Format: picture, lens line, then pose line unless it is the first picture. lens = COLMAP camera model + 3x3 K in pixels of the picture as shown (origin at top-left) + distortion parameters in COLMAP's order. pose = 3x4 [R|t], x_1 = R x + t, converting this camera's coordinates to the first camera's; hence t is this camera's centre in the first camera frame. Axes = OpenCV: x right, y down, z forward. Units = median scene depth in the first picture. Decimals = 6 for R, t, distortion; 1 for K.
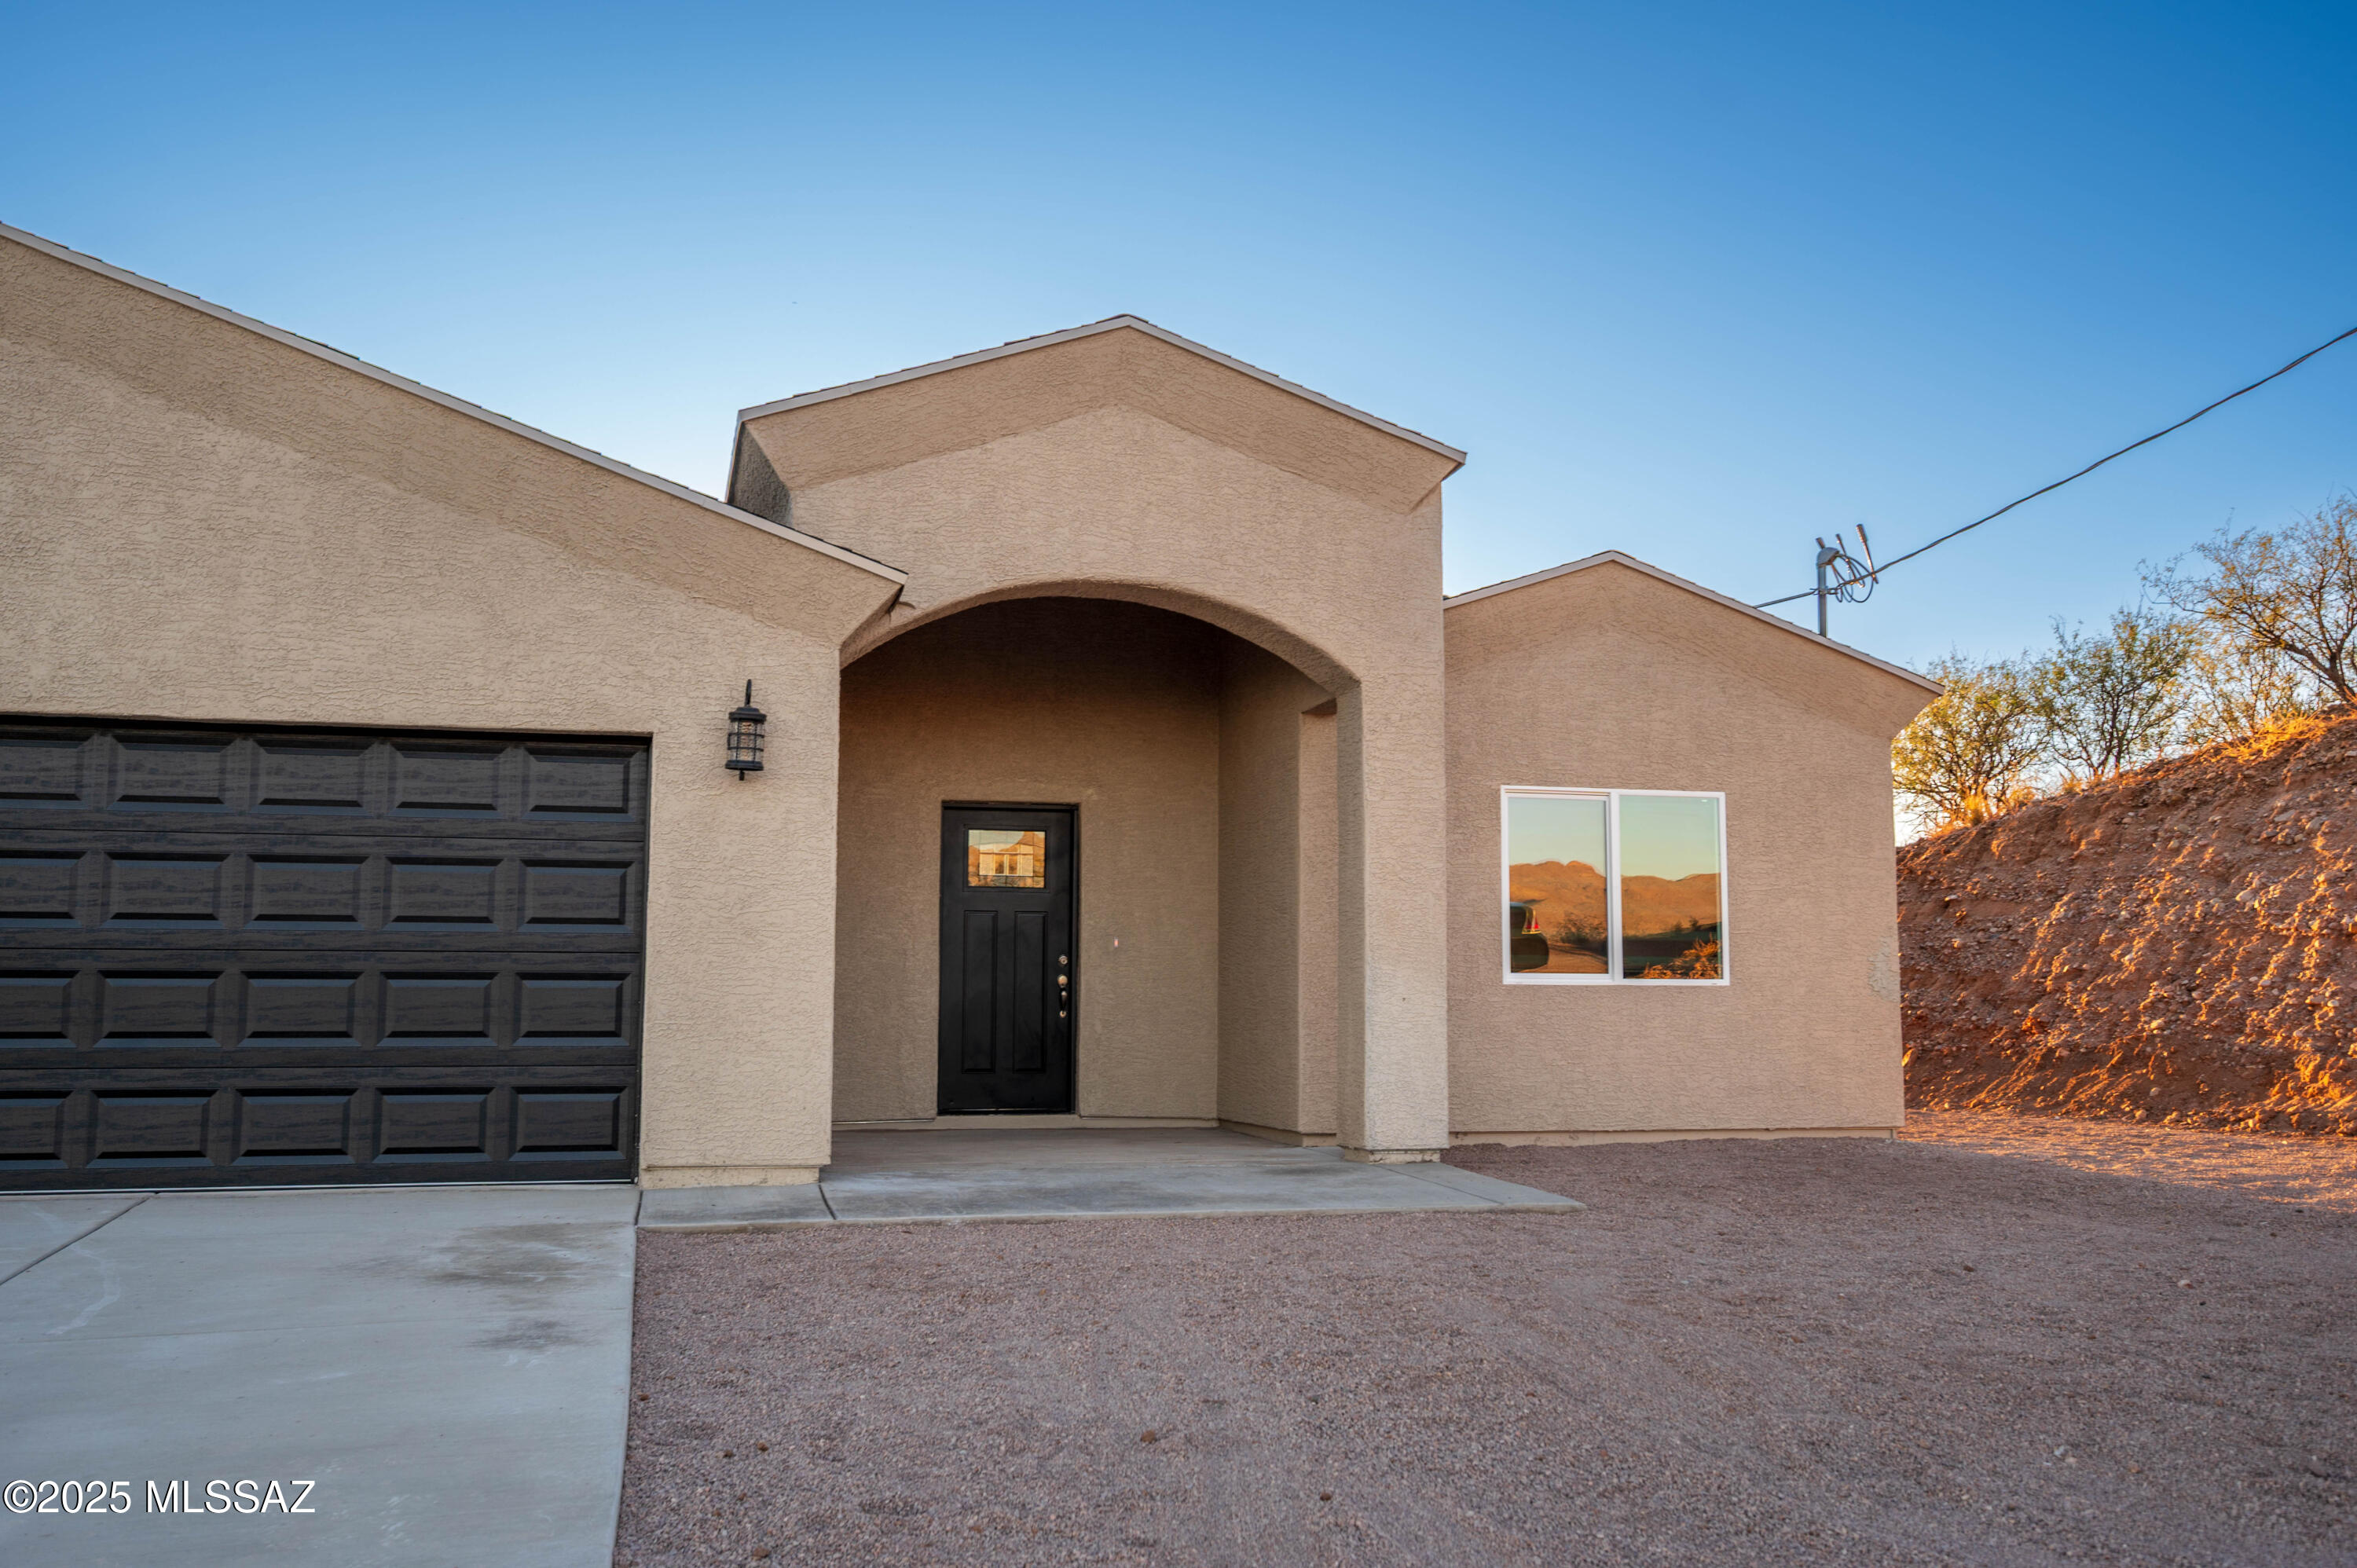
lens RADIAL K [[1996.4, 0, 1177.9], [0, 1996.4, 781.0], [0, 0, 1]] dist [-0.004917, -0.007289]
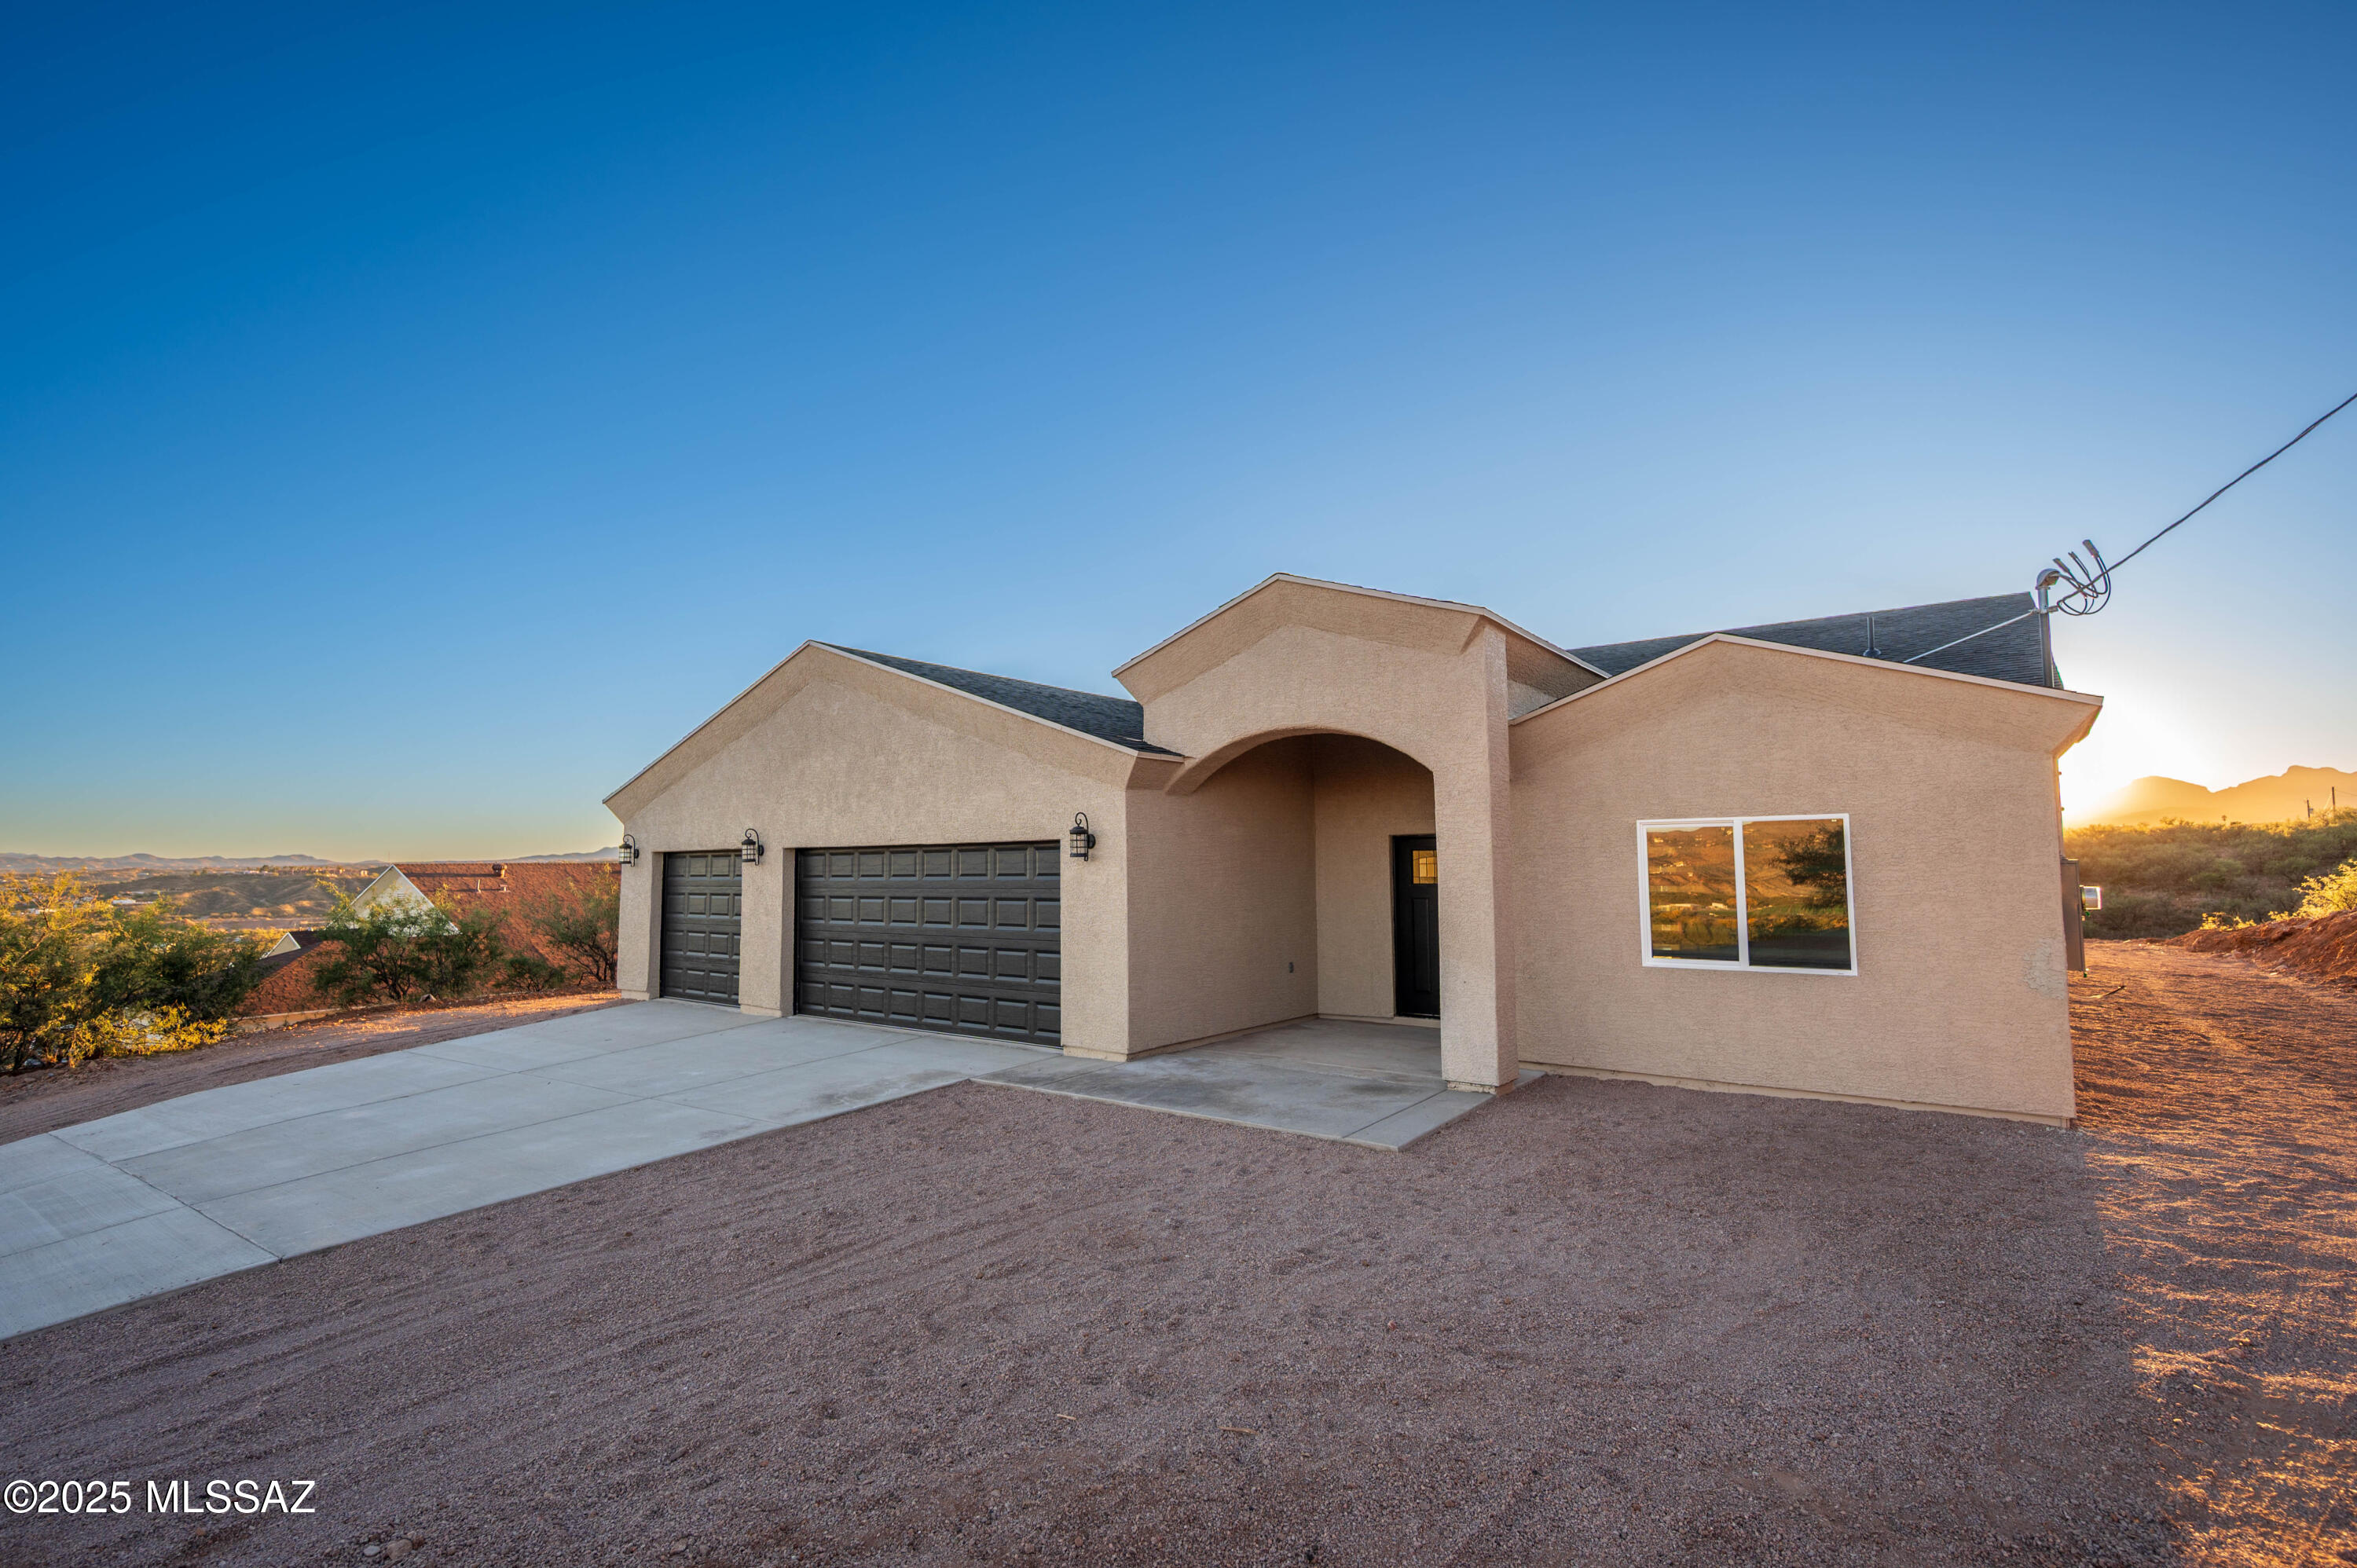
lens RADIAL K [[1089.0, 0, 1175.2], [0, 1089.0, 789.1], [0, 0, 1]] dist [-0.006348, -0.000432]
pose [[0.615094, -0.064941, -0.785775, 0.557400], [0.092701, 0.995647, -0.009721, -0.041328], [0.782985, -0.066863, 0.618436, 0.293814]]
